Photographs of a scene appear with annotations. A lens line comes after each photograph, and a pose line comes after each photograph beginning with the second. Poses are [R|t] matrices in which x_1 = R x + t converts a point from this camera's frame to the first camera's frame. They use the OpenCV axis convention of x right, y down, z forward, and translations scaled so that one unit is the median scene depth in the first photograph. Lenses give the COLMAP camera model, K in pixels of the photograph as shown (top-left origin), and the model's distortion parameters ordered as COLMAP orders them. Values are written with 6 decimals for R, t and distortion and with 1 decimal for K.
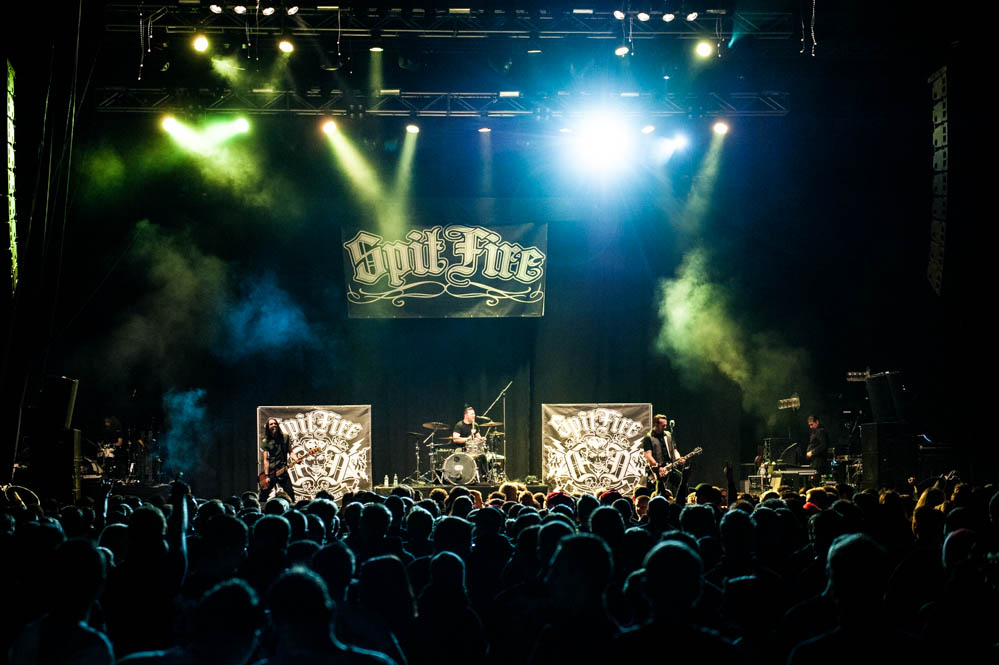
lens RADIAL K [[2015.5, 0, 499.5], [0, 2015.5, 332.5], [0, 0, 1]] dist [0.021444, -0.097667]
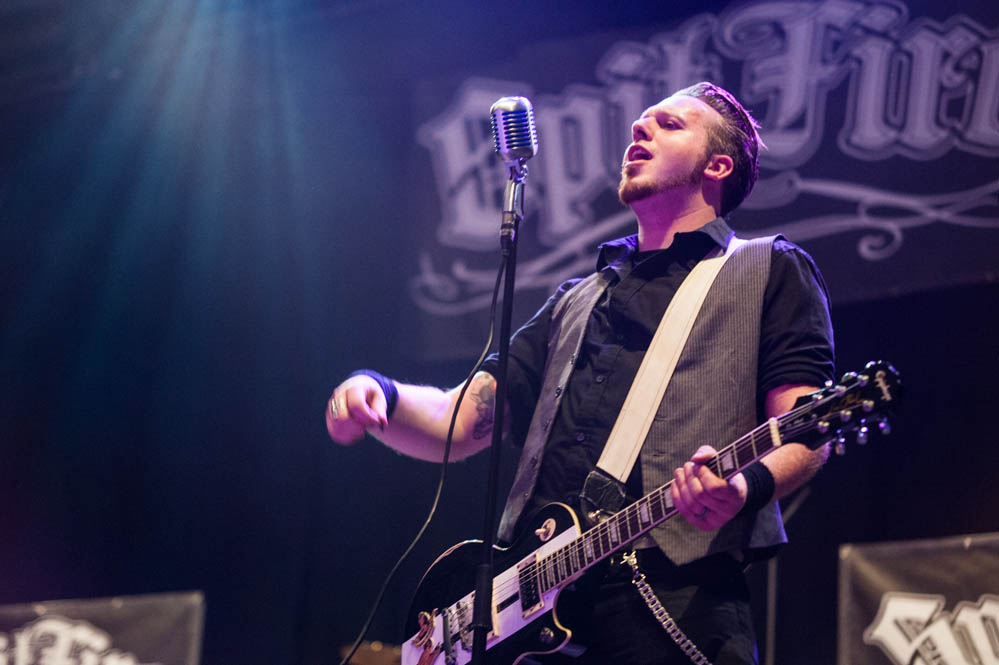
lens RADIAL K [[2176.2, 0, 499.5], [0, 2176.2, 332.5], [0, 0, 1]] dist [-0.078932, -0.686537]
pose [[0.794346, -0.134992, -0.592276, 0.121733], [-0.021291, 0.968210, -0.249231, 0.066791], [0.607092, 0.210586, 0.766220, 0.758441]]
